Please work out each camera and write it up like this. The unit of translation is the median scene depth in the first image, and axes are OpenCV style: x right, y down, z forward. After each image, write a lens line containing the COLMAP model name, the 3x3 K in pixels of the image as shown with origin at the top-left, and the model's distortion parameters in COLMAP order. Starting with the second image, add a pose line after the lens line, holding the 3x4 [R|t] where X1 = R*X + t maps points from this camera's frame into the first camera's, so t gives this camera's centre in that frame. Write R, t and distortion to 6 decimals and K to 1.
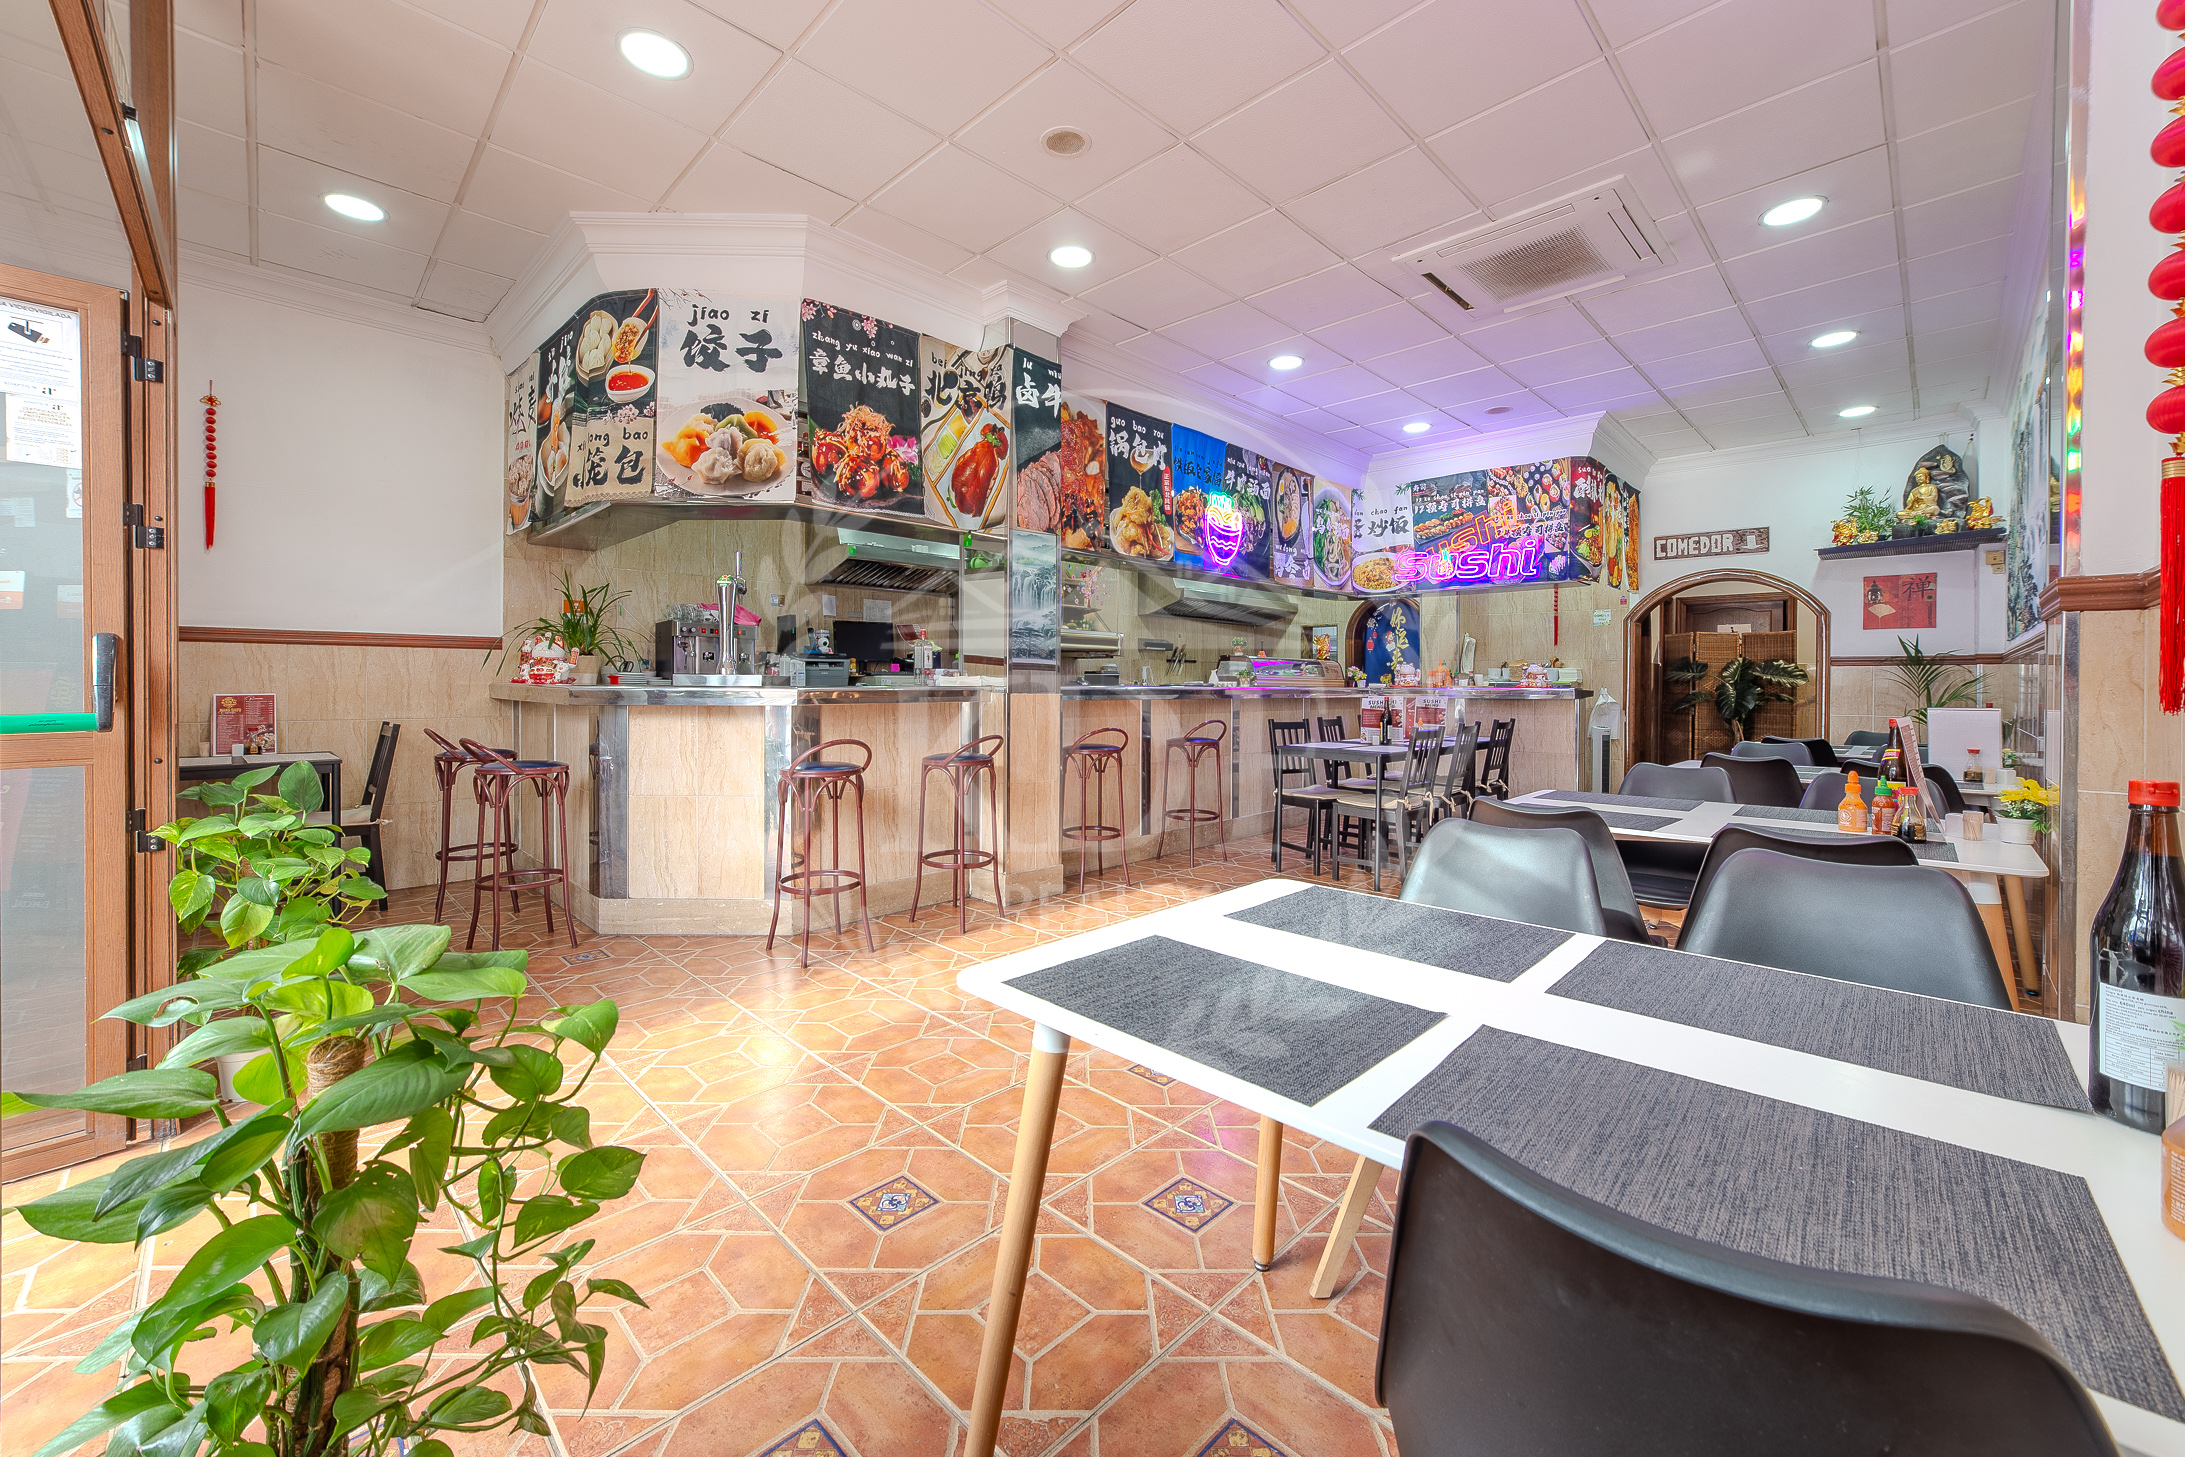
lens RADIAL K [[896.9, 0, 1098.1], [0, 896.9, 689.5], [0, 0, 1]] dist [-0.022763, 0.000794]
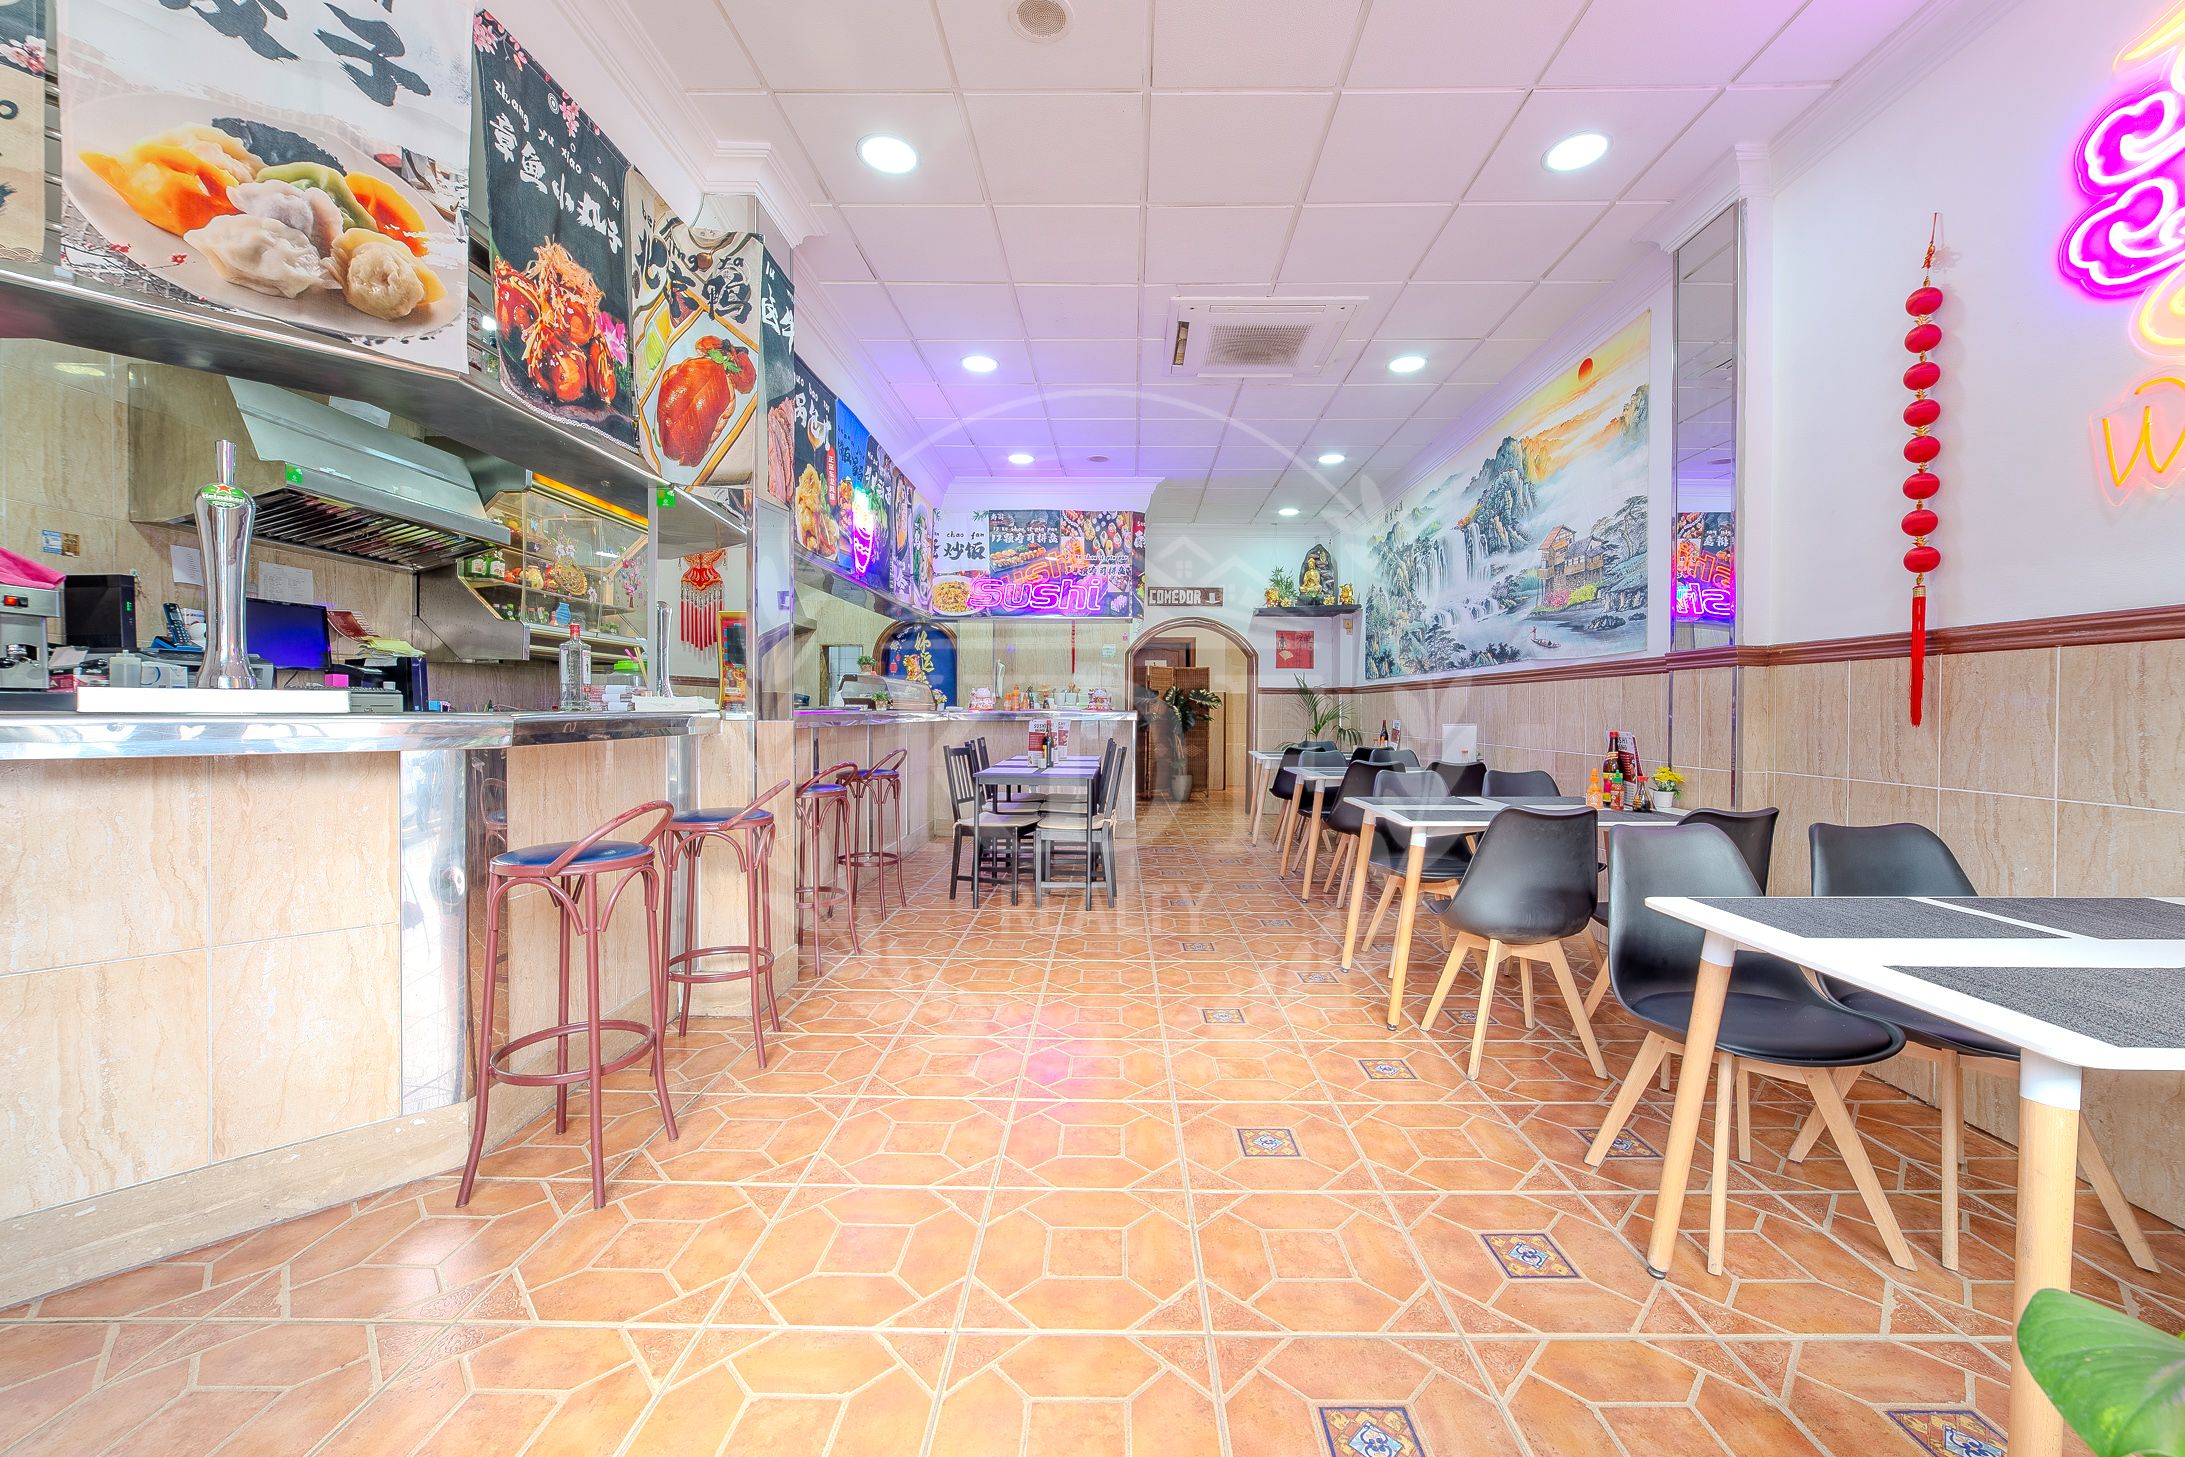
lens RADIAL K [[852.3, 0, 1158.3], [0, 852.3, 719.1], [0, 0, 1]] dist [-0.013617, 0.005187]
pose [[0.698077, -0.011030, 0.715937, -0.254728], [0.004232, 0.999927, 0.011279, -0.002395], [-0.716010, -0.004844, 0.698073, 0.203734]]
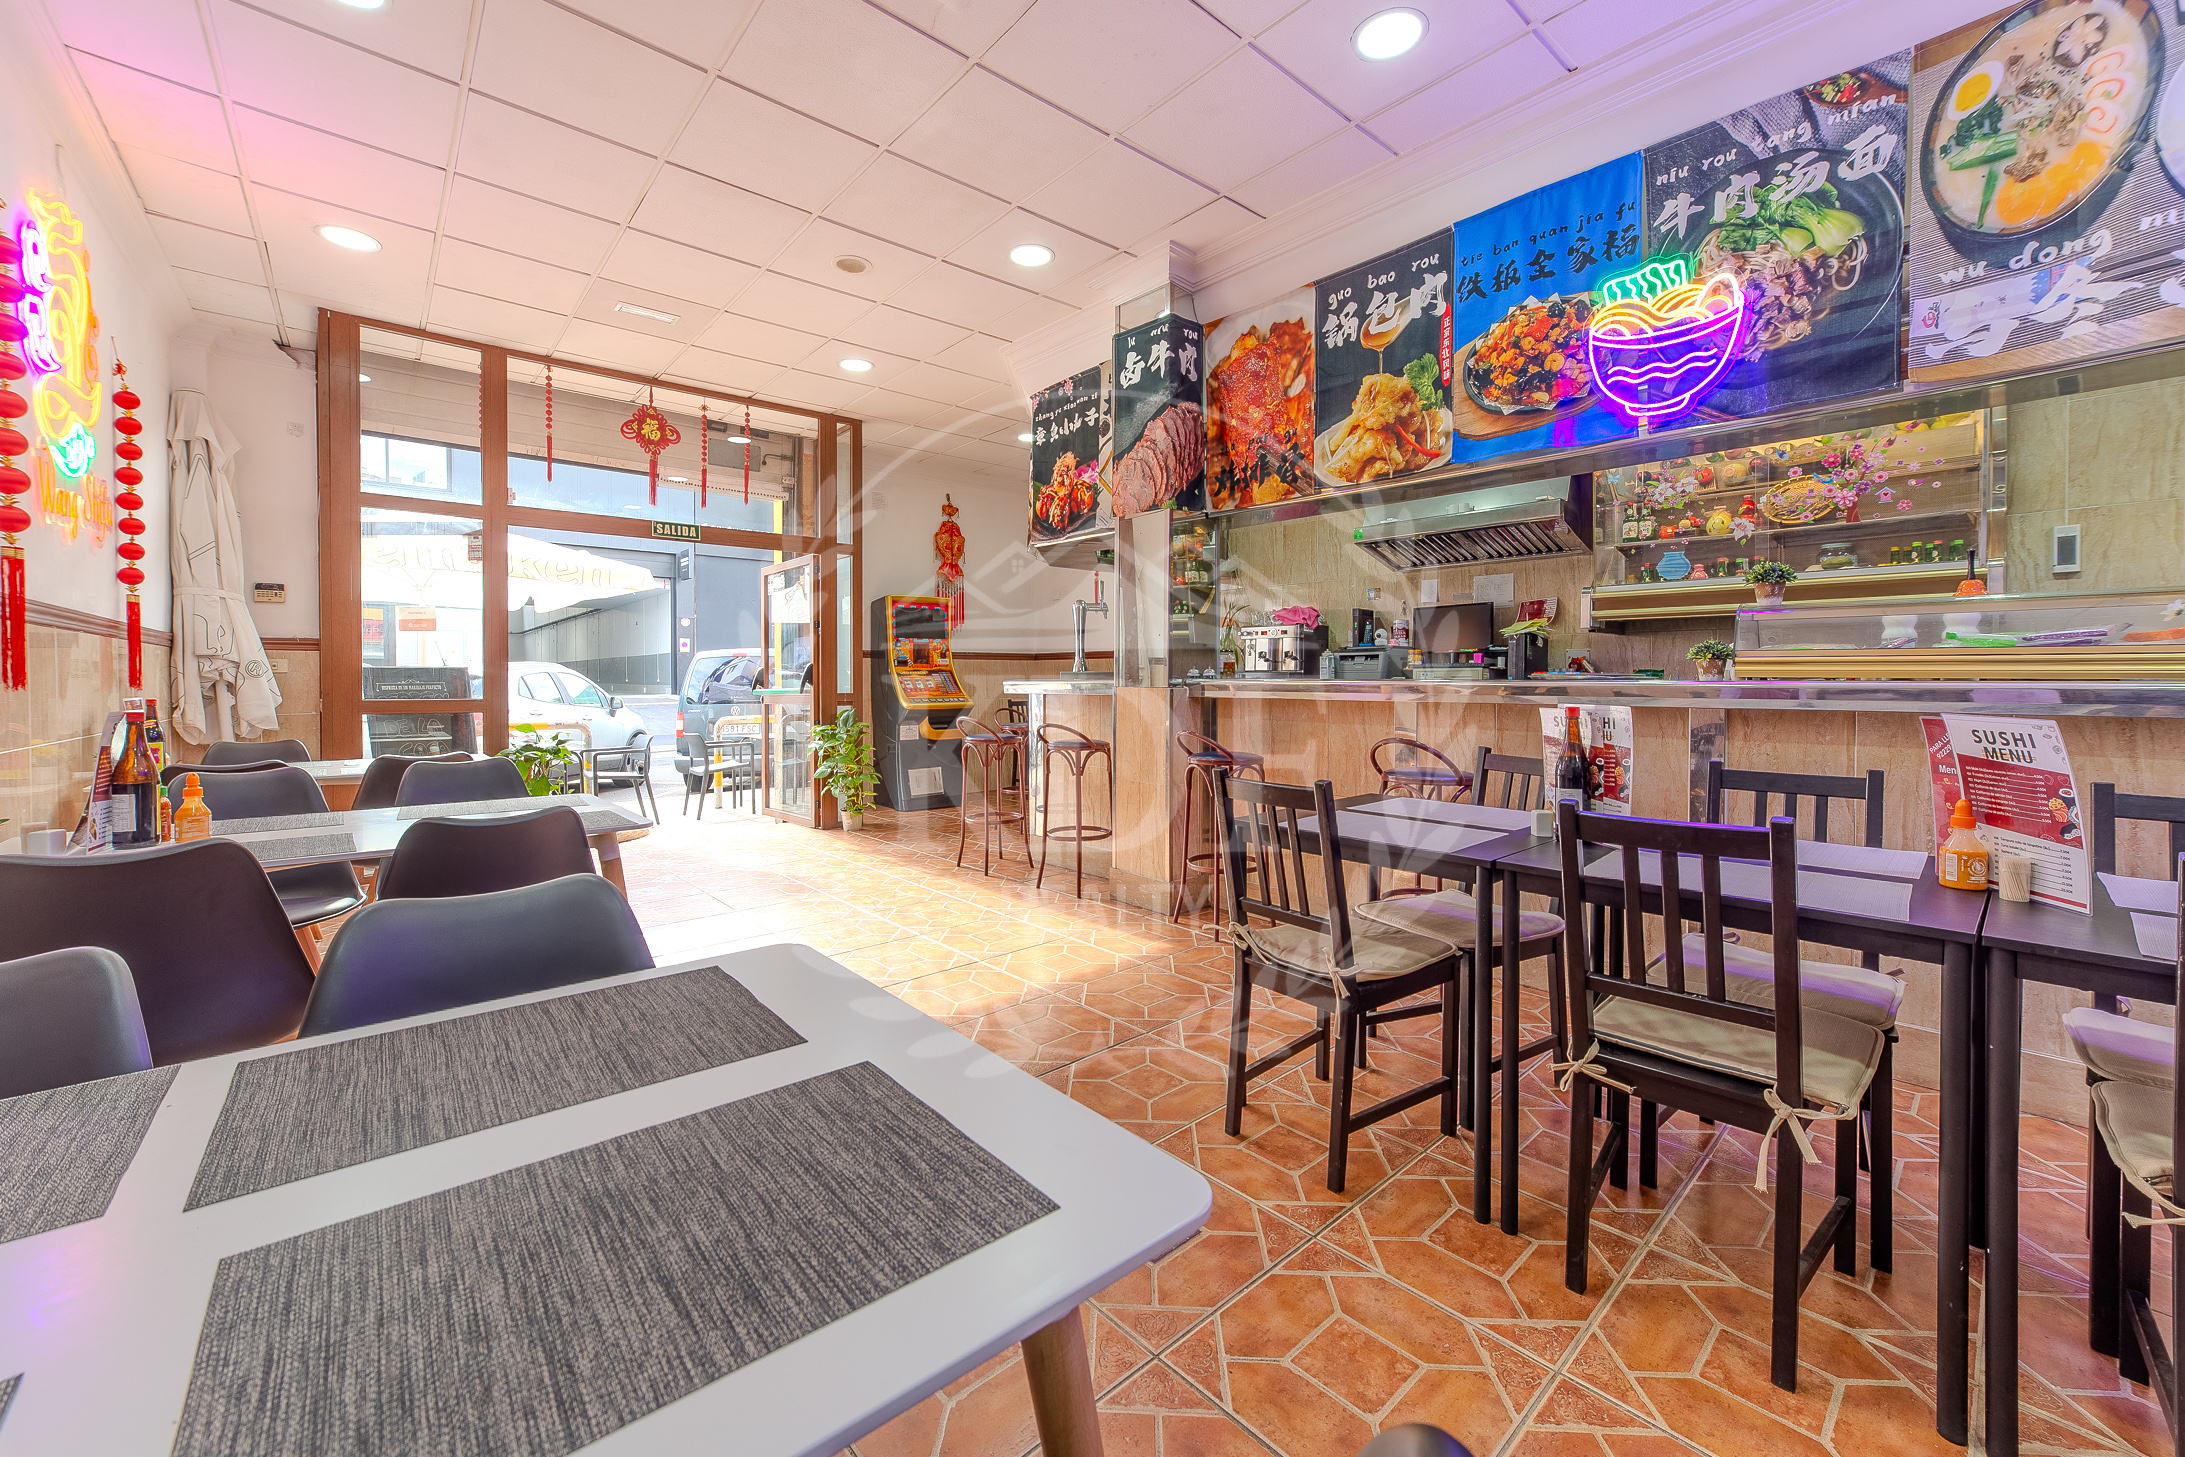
lens RADIAL K [[852.3, 0, 1079.6], [0, 852.3, 688.5], [0, 0, 1]] dist [-0.013617, 0.005187]
pose [[-0.099319, 0.006123, -0.995037, 0.594003], [-0.007147, 0.999951, 0.006866, 0.000571], [0.995030, 0.007794, -0.099271, 0.739287]]
